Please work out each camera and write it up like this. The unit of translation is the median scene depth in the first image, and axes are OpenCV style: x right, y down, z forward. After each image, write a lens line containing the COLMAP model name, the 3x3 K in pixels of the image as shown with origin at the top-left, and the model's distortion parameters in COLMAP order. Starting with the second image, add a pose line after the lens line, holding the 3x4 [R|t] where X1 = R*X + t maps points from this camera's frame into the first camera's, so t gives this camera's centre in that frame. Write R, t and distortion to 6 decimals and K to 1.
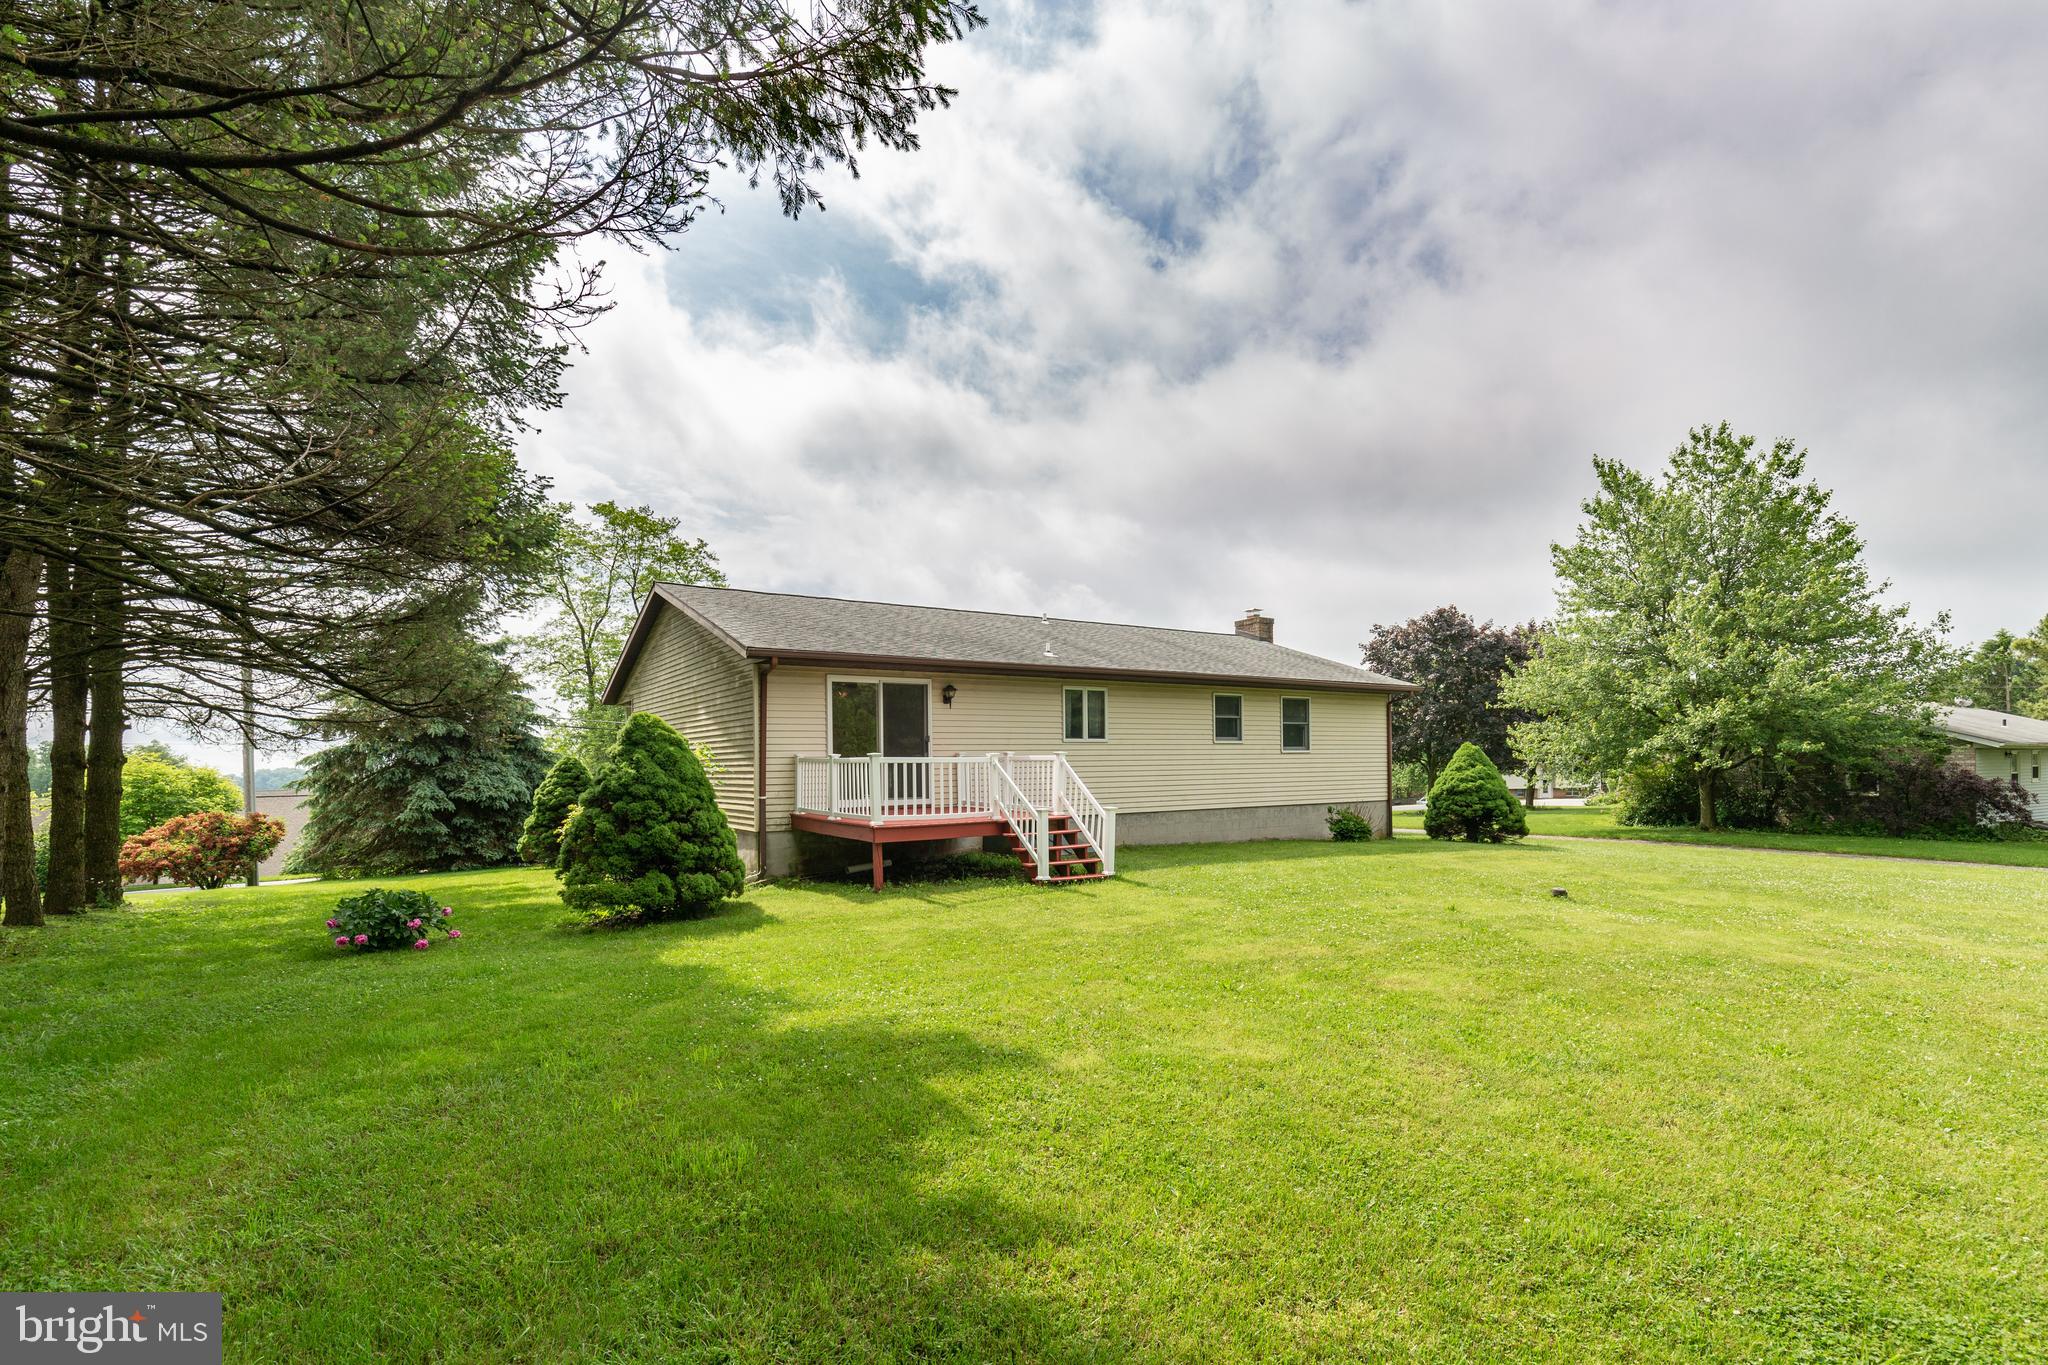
lens RADIAL K [[934.7, 0, 1027.9], [0, 934.7, 761.5], [0, 0, 1]] dist [-0.000184, -0.000268]
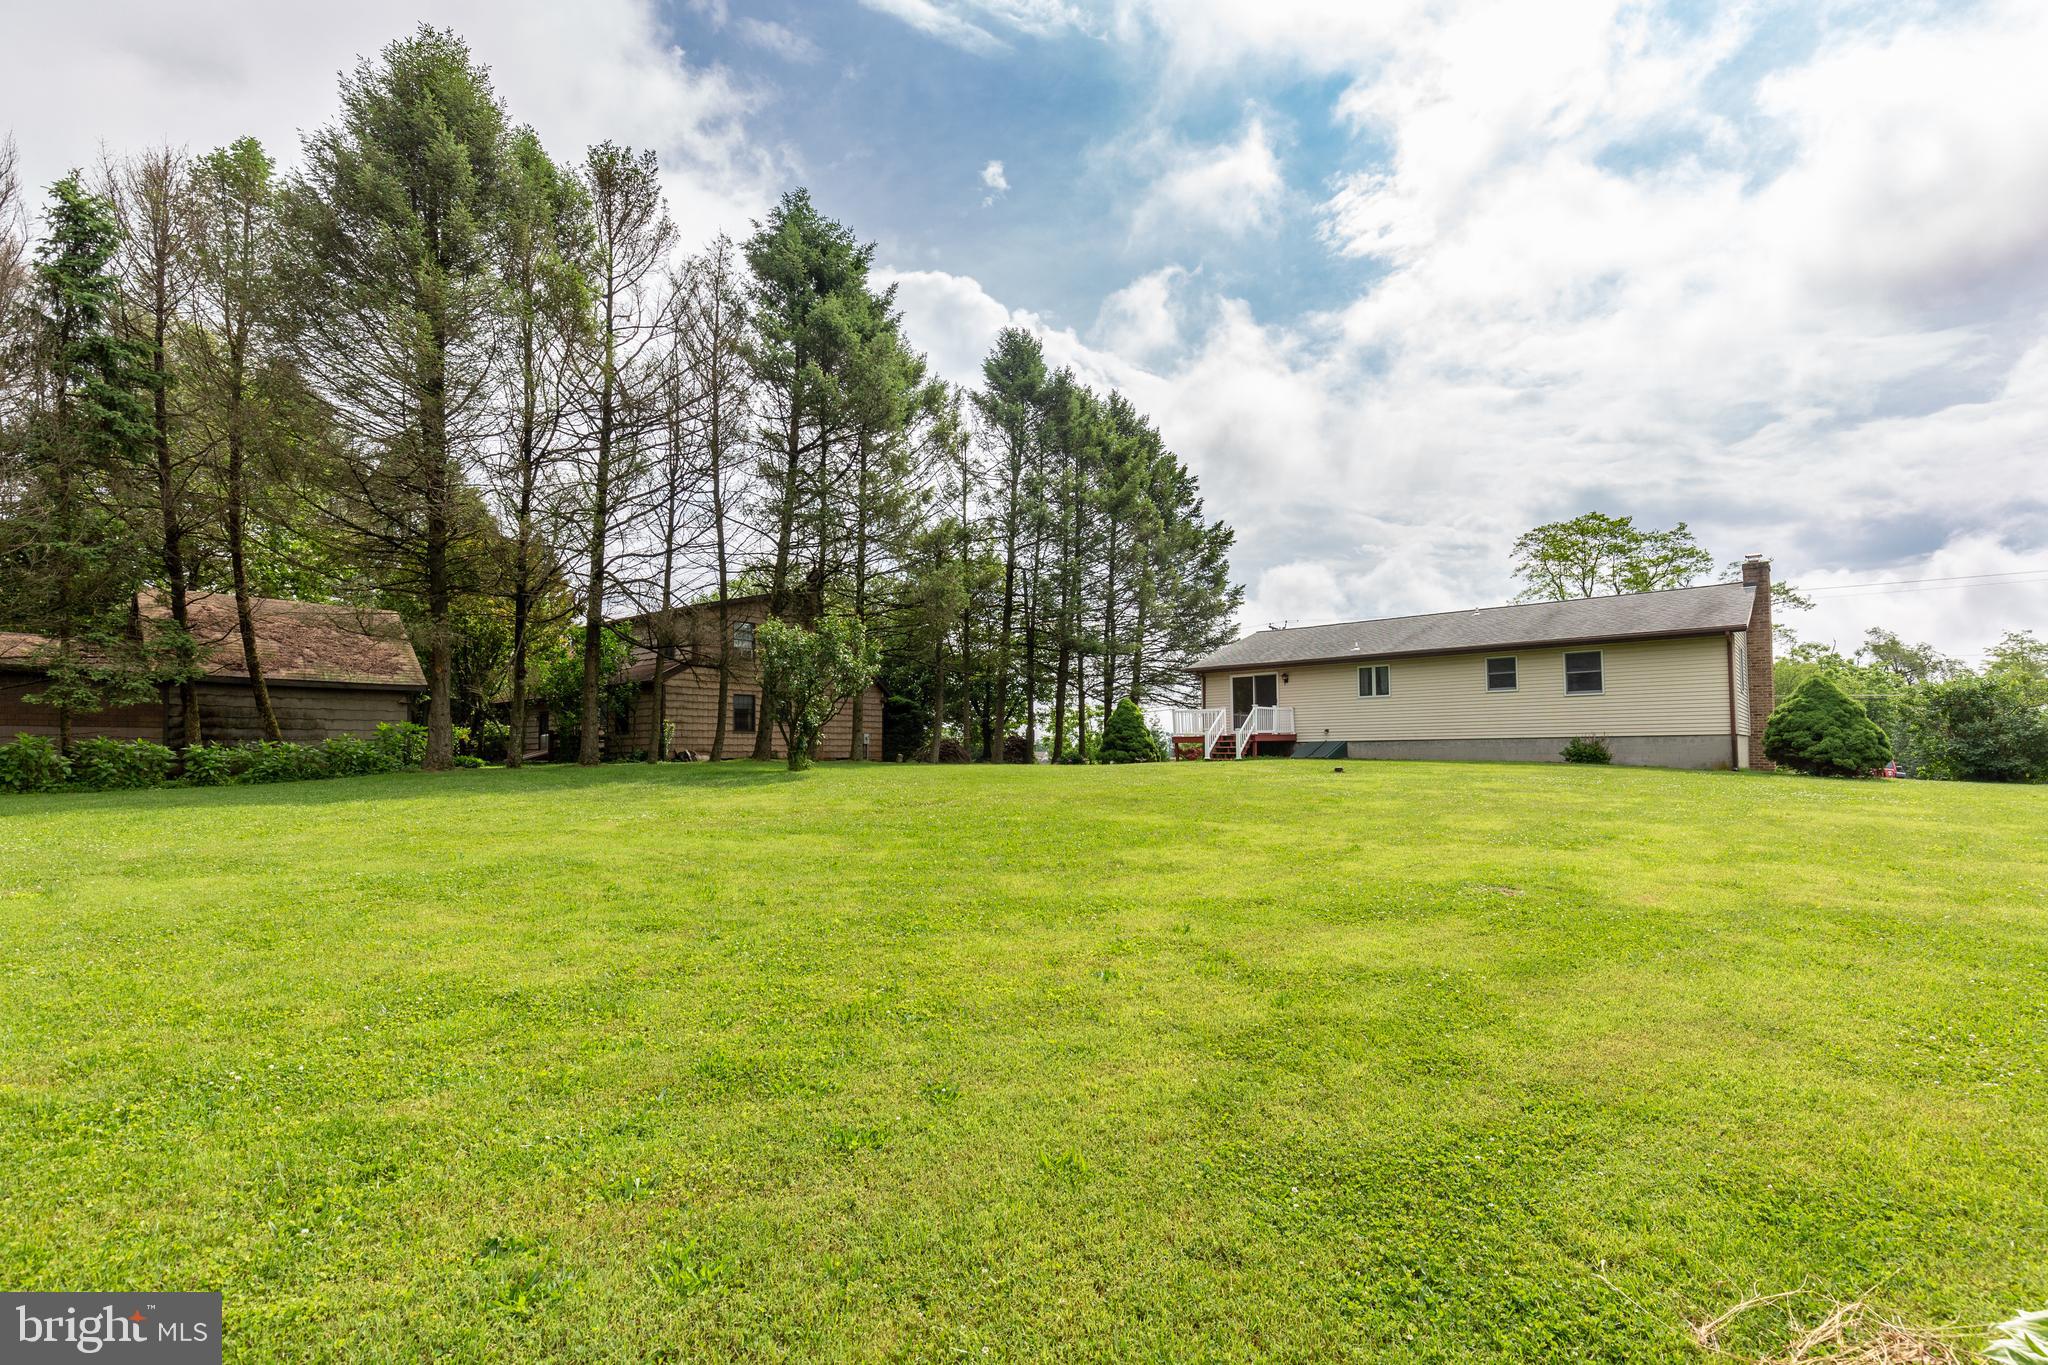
lens RADIAL K [[939.9, 0, 1024.1], [0, 939.9, 696.6], [0, 0, 1]] dist [0.004850, -0.001024]
pose [[0.267748, -0.051711, -0.962100, 1.719768], [0.008484, 0.998647, -0.051314, 0.067011], [0.963452, 0.005577, 0.267824, -0.093567]]
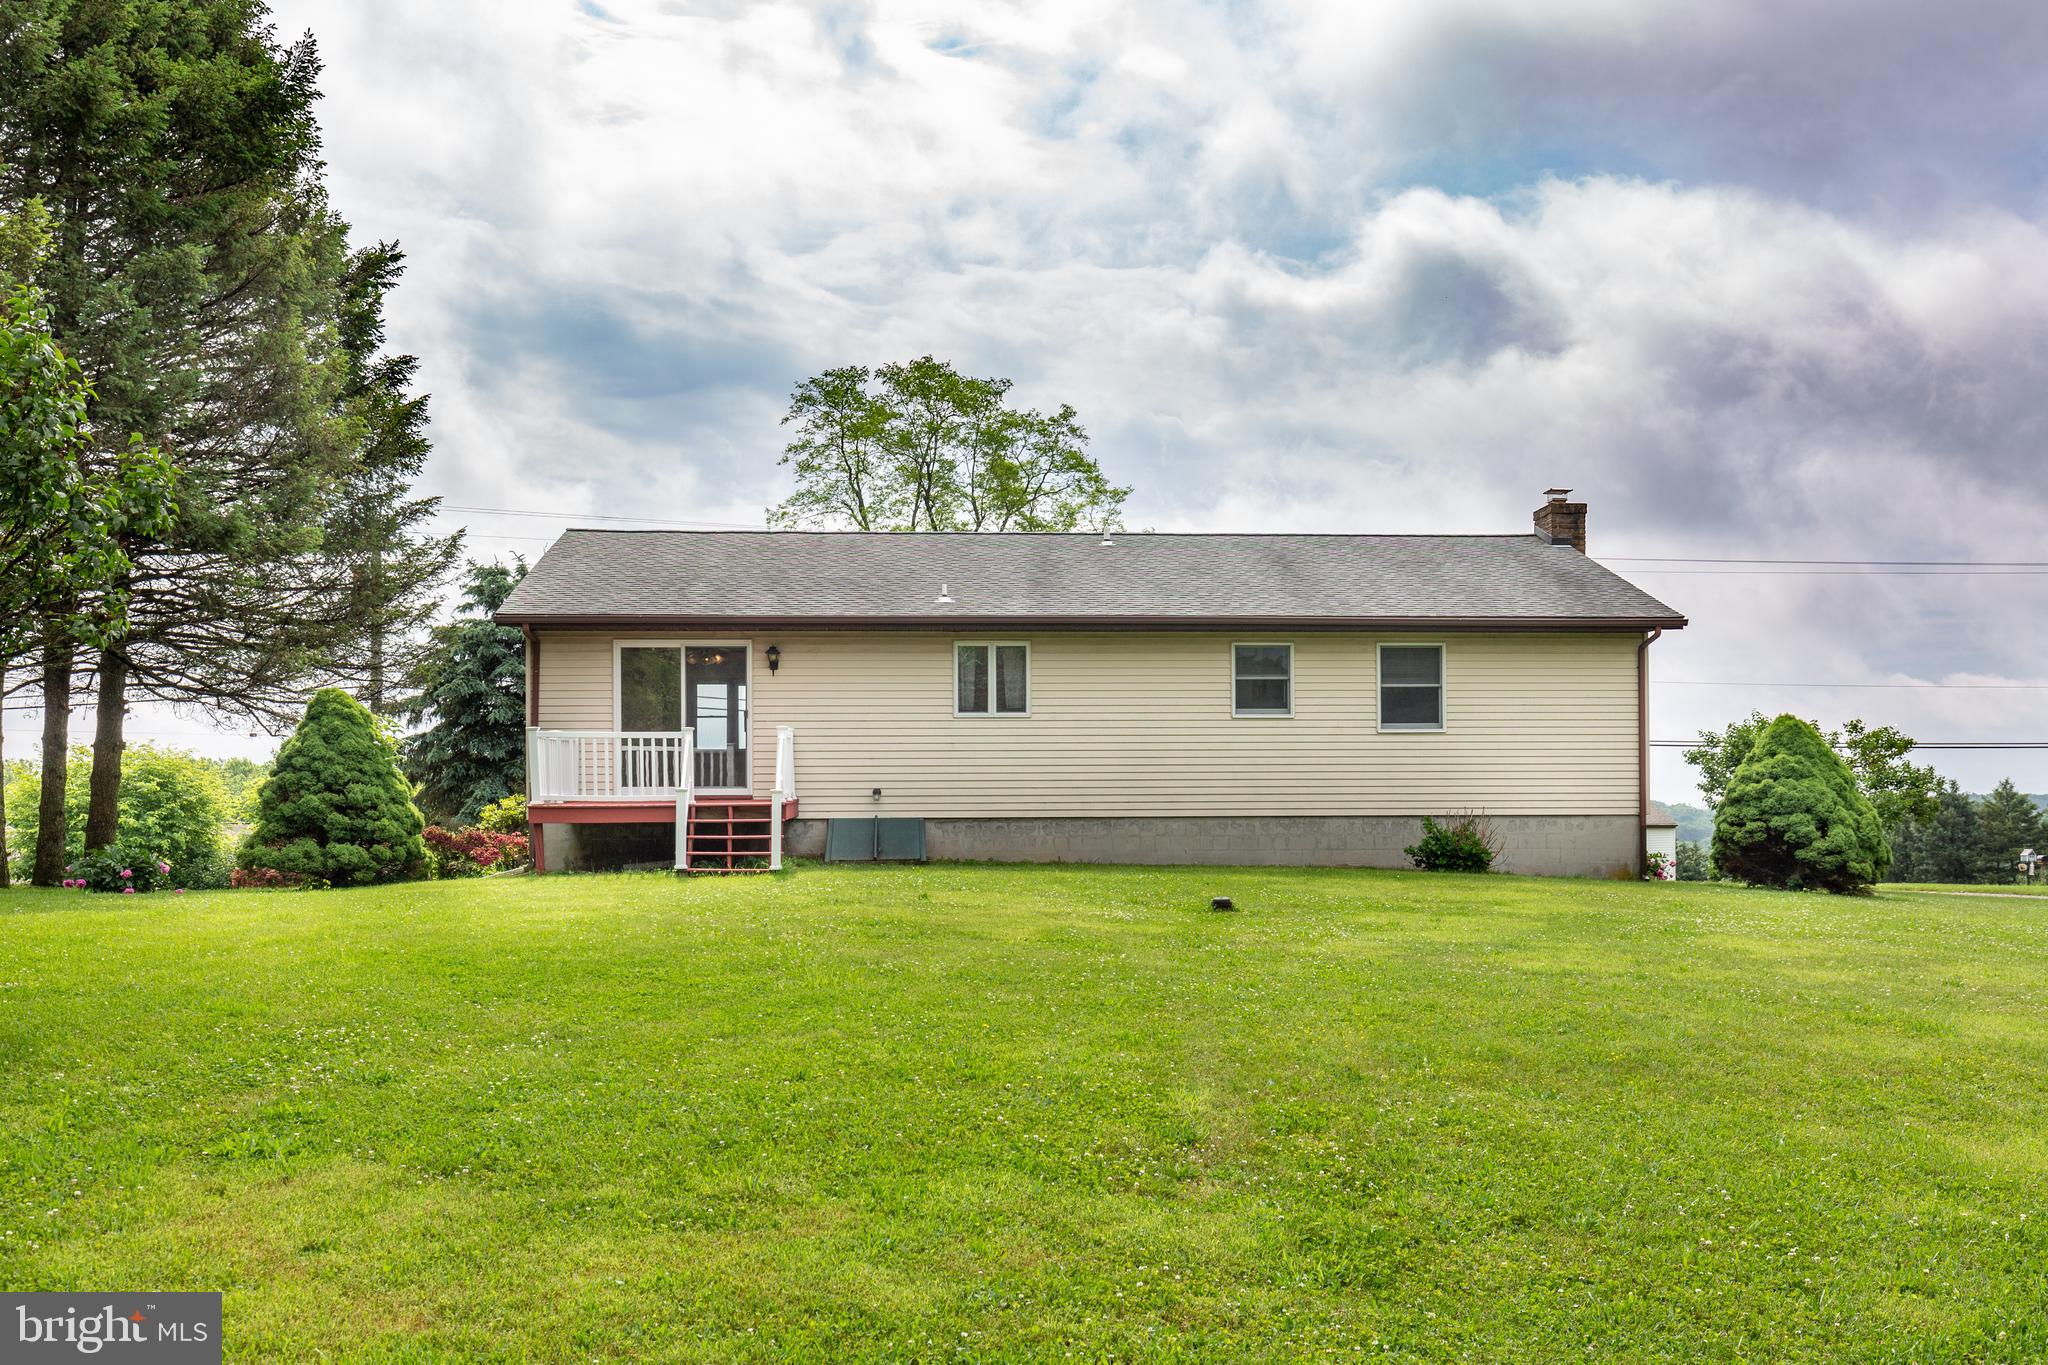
lens RADIAL K [[1963.7, 0, 1032.1], [0, 1963.7, 727.0], [0, 0, 1]] dist [-0.004988, 0.011081]
pose [[0.876661, -0.007172, -0.481056, 0.915651], [-0.005805, 0.999658, -0.025483, 0.028615], [0.481074, 0.025133, 0.876320, -0.362297]]
